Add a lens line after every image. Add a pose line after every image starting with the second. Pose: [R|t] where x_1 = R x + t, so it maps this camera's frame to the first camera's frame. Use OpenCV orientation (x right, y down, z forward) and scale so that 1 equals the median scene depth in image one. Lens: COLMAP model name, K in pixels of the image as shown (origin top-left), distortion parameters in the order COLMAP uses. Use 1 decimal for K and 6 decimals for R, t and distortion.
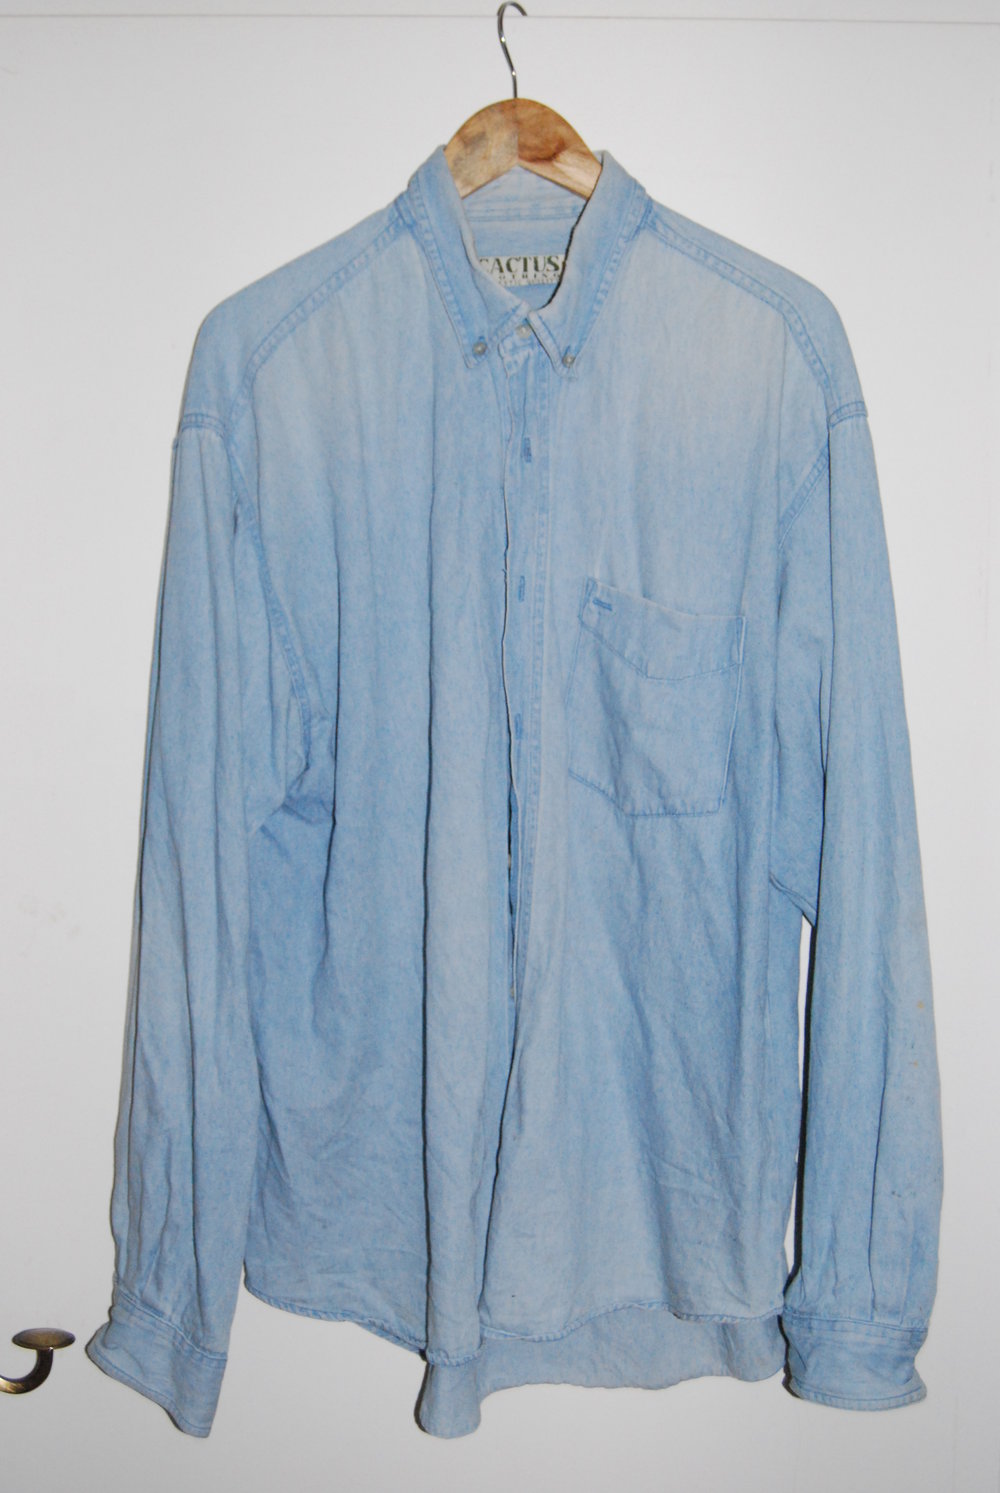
lens RADIAL K [[1730.4, 0, 500.0], [0, 1730.4, 746.5], [0, 0, 1]] dist [-0.079158, 0.000112]
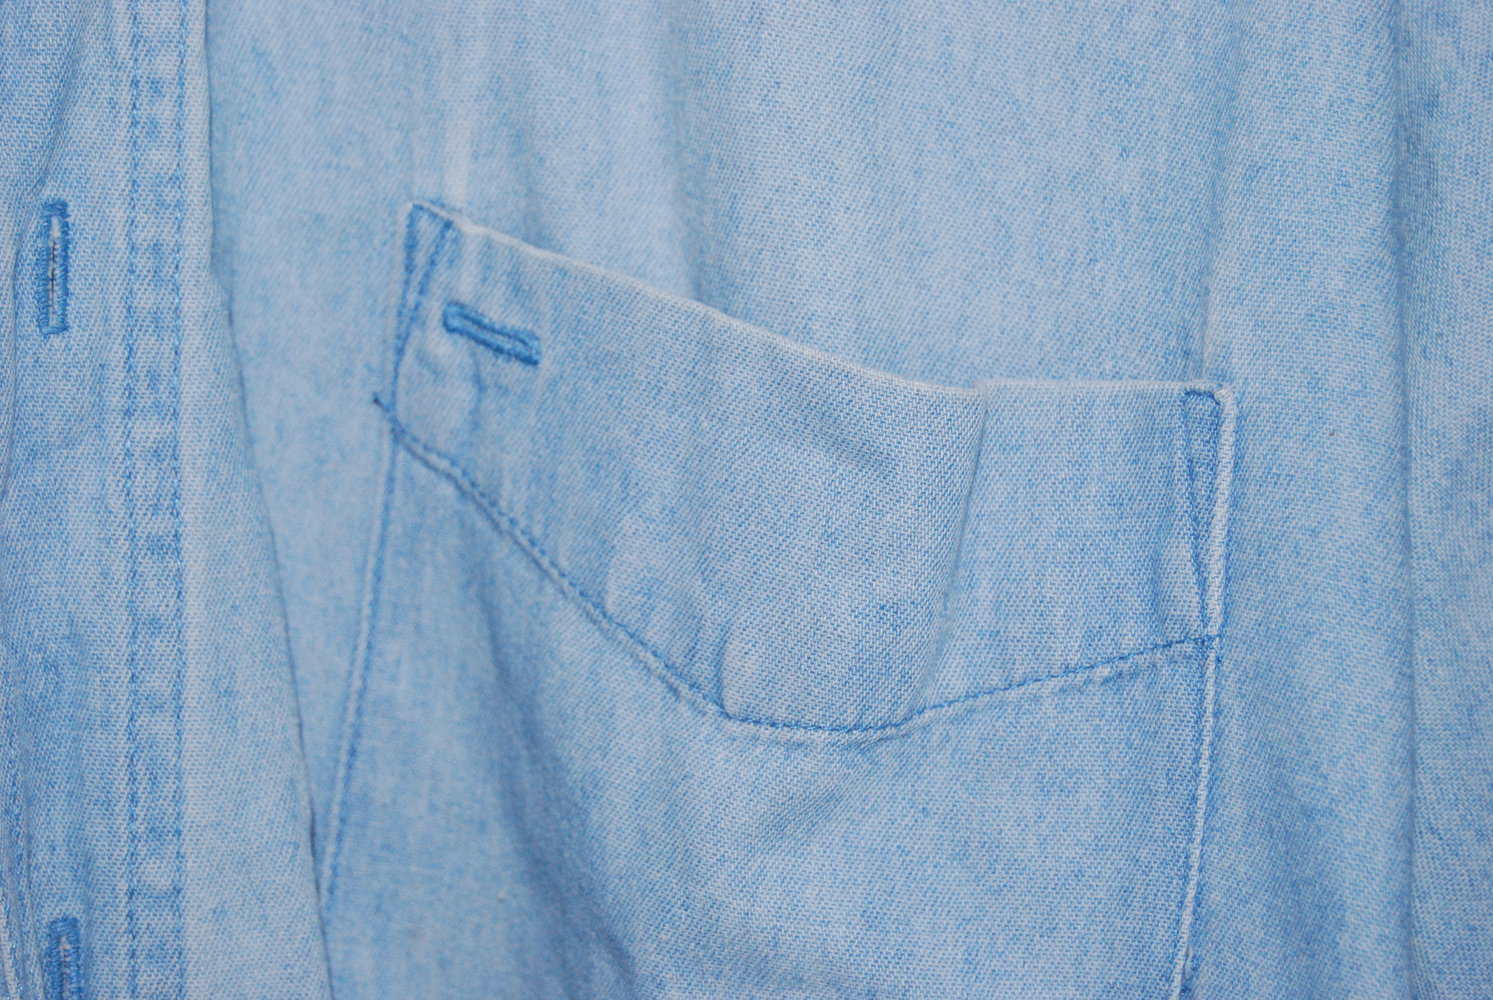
lens RADIAL K [[3188.1, 0, 746.5], [0, 3188.1, 500.0], [0, 0, 1]] dist [-0.062201, -0.236527]
pose [[0.998419, -0.027694, 0.048914, 0.071305], [0.028132, 0.999570, -0.008281, -0.060805], [-0.048663, 0.009644, 0.998769, 0.650119]]
